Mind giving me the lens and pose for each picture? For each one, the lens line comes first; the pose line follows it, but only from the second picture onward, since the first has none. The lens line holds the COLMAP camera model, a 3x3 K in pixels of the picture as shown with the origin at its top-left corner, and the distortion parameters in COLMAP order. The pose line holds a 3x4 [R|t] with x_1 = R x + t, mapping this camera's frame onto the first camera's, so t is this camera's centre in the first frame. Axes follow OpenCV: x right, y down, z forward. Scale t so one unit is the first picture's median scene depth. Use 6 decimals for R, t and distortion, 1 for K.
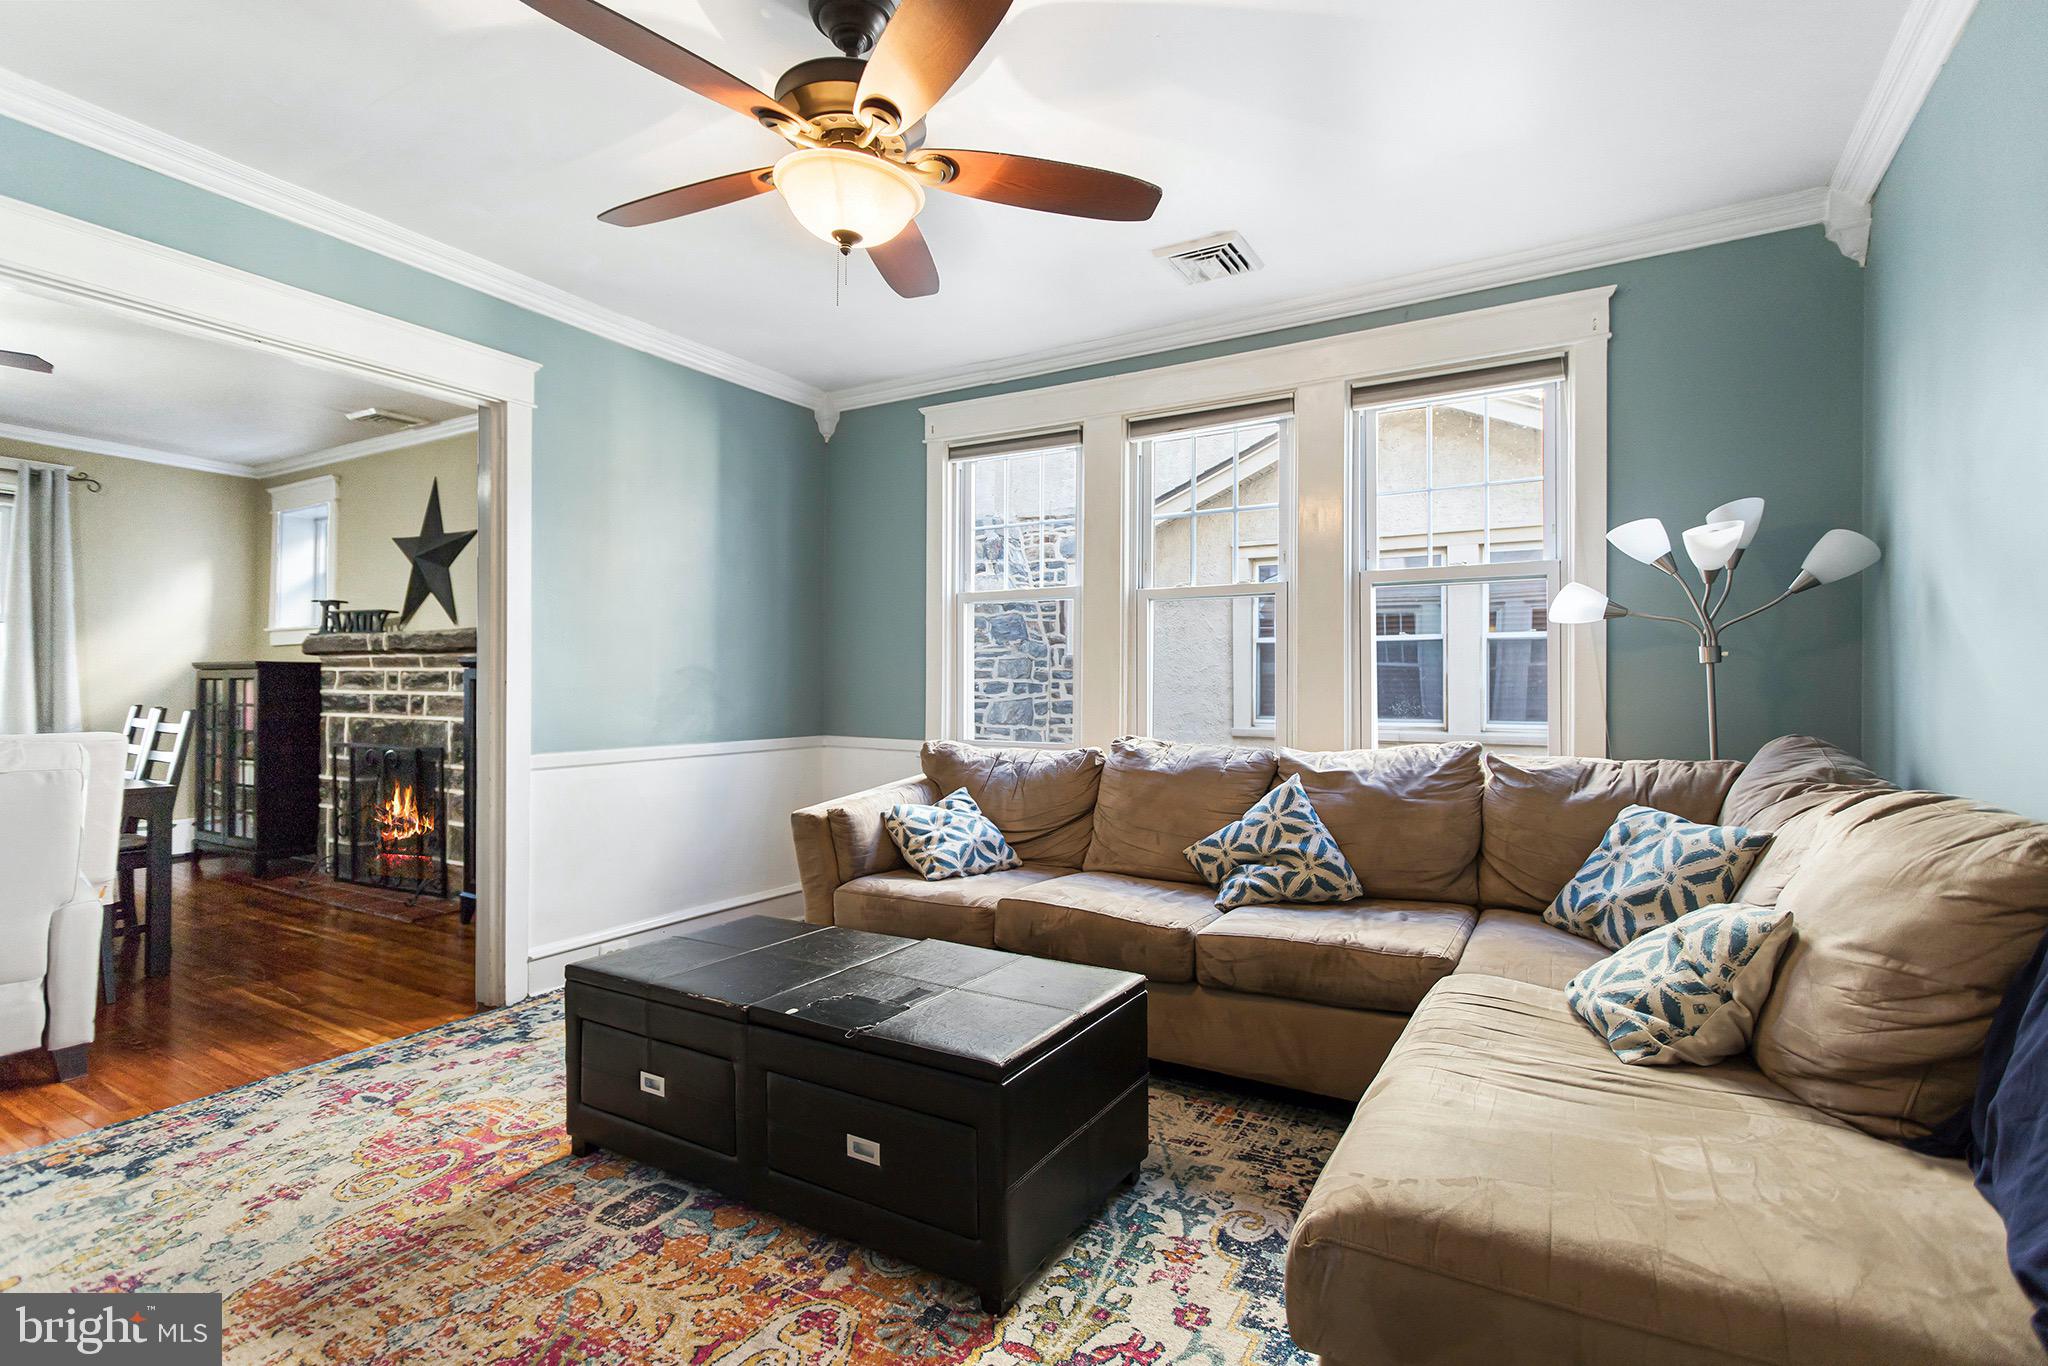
lens RADIAL K [[941.0, 0, 1014.8], [0, 941.0, 687.5], [0, 0, 1]] dist [-0.004438, -0.000662]
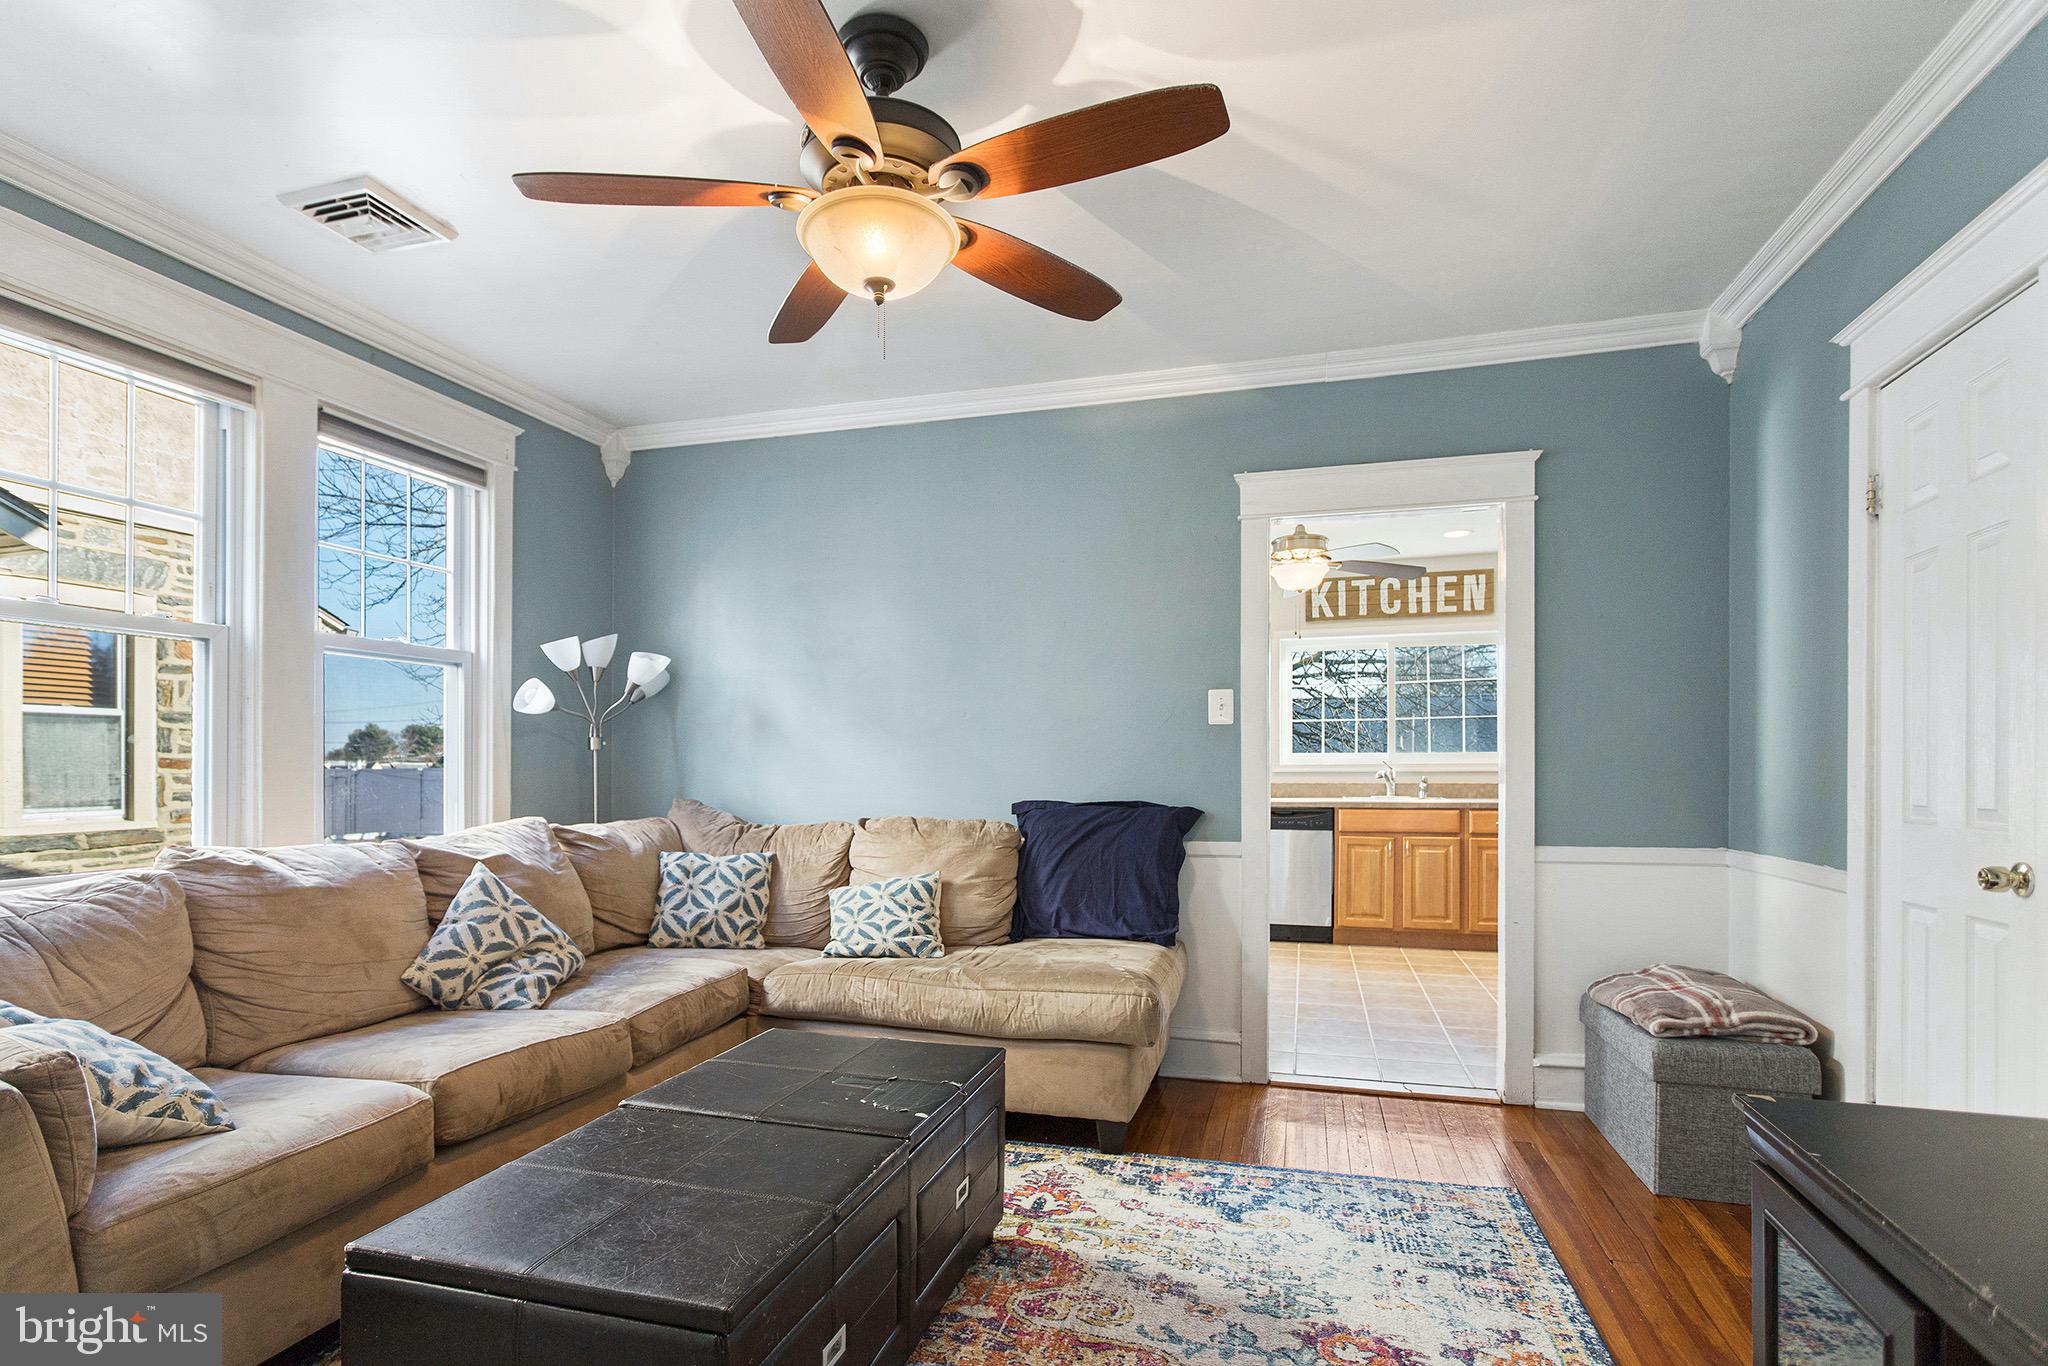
lens RADIAL K [[1029.7, 0, 1012.1], [0, 1029.7, 769.5], [0, 0, 1]] dist [-0.012156, 0.000519]
pose [[-0.242997, -0.002951, 0.970023, -0.483320], [-0.000254, 0.999996, 0.002978, -0.000754], [-0.970027, 0.000477, -0.242997, 0.447421]]
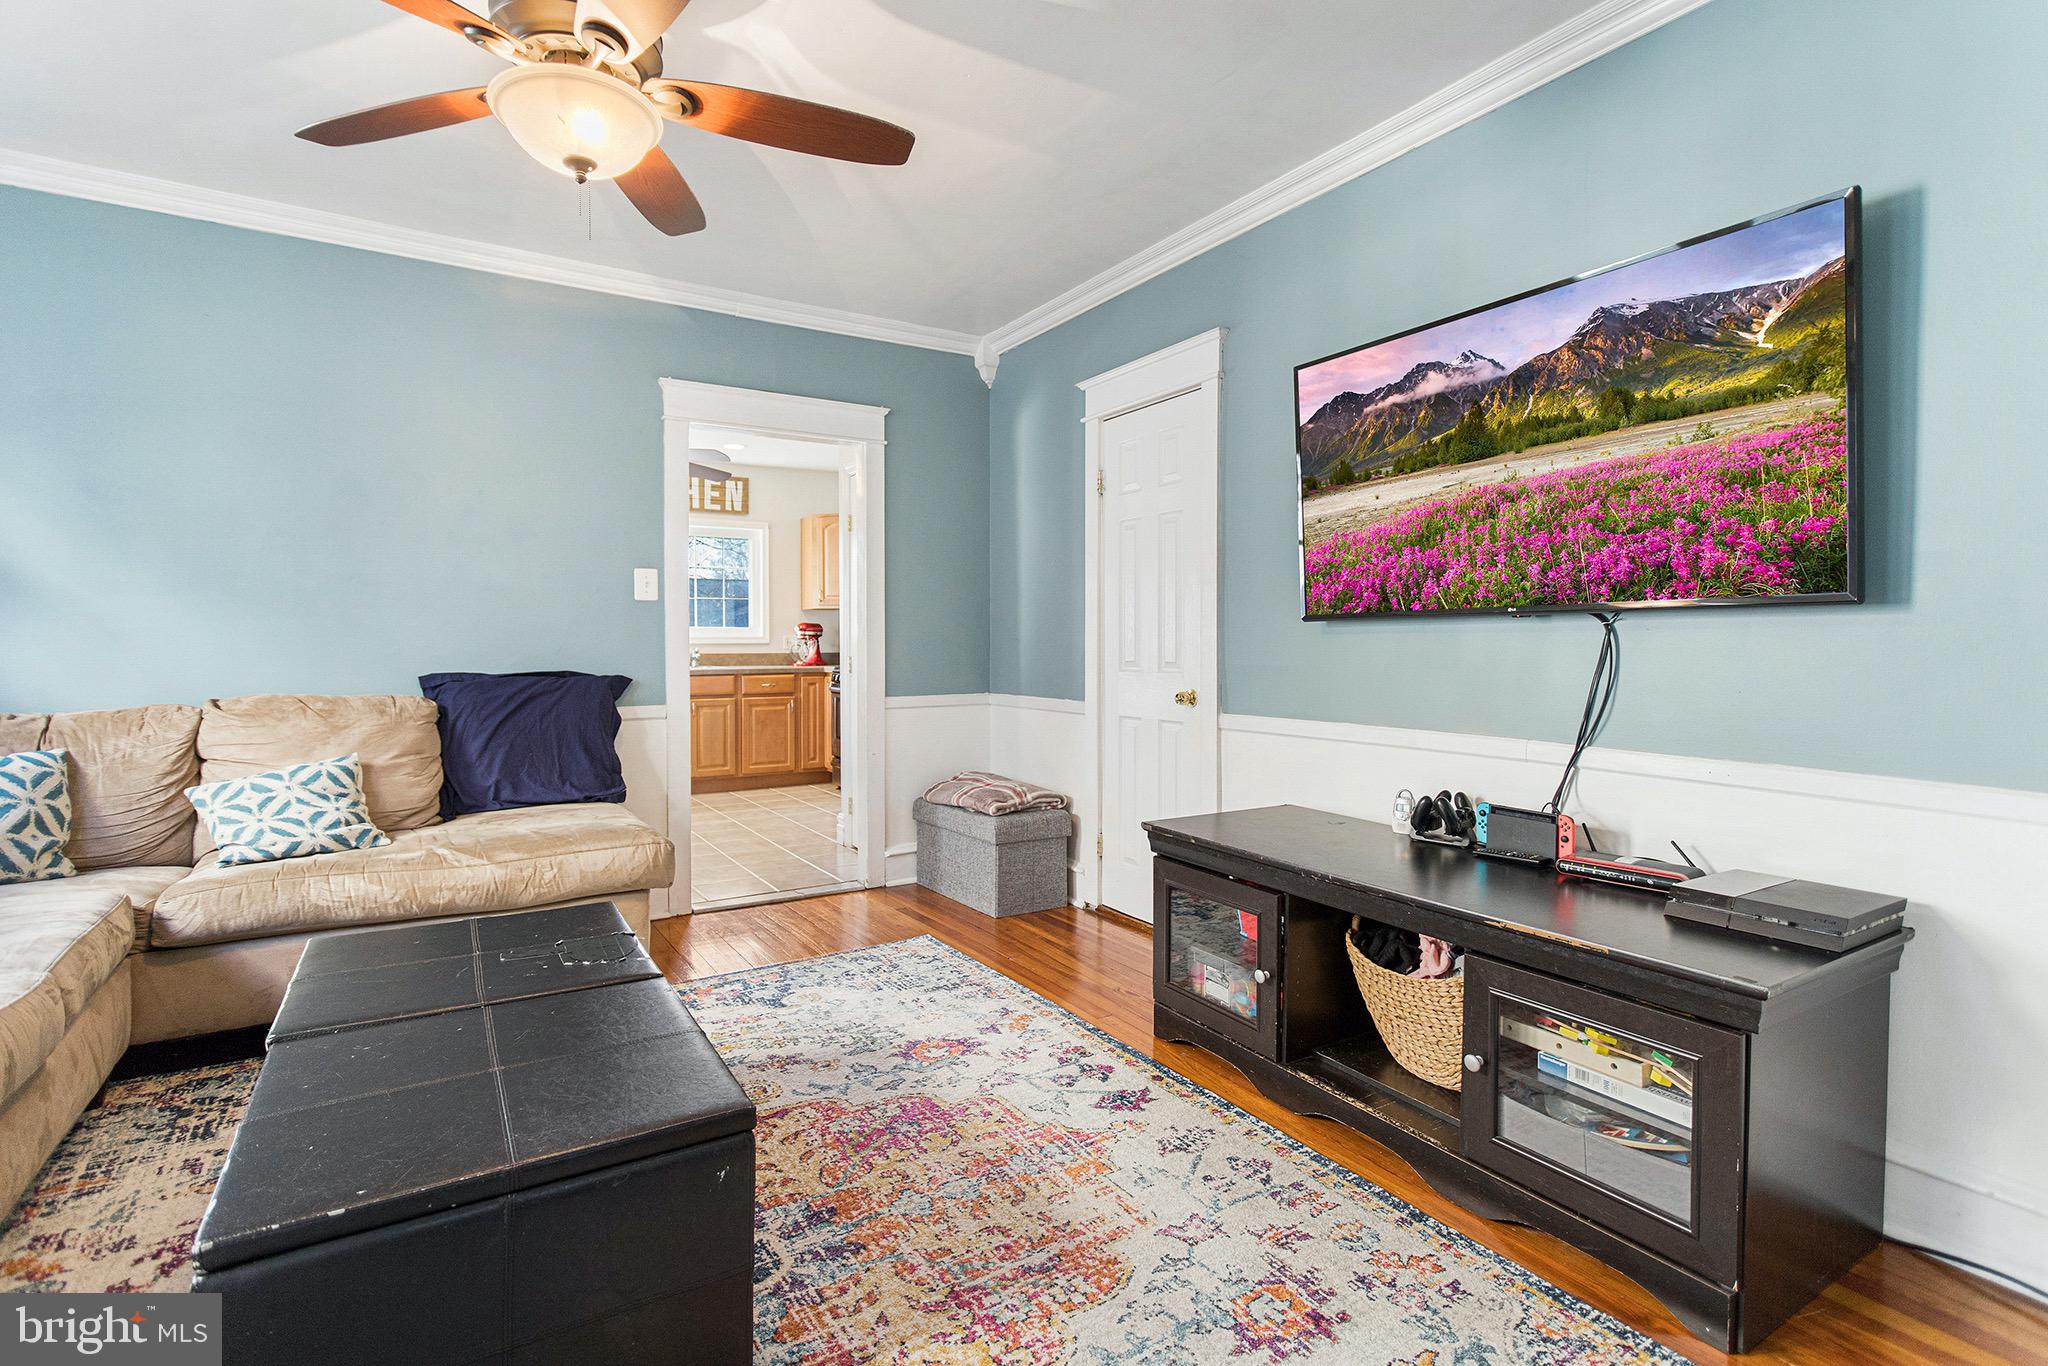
lens RADIAL K [[941.0, 0, 1010.4], [0, 941.0, 648.4], [0, 0, 1]] dist [-0.004438, -0.000662]
pose [[-0.880768, -0.005994, 0.473510, -0.409727], [-0.003130, 0.999972, 0.006835, 0.001567], [-0.473538, 0.004538, -0.880762, 0.656640]]
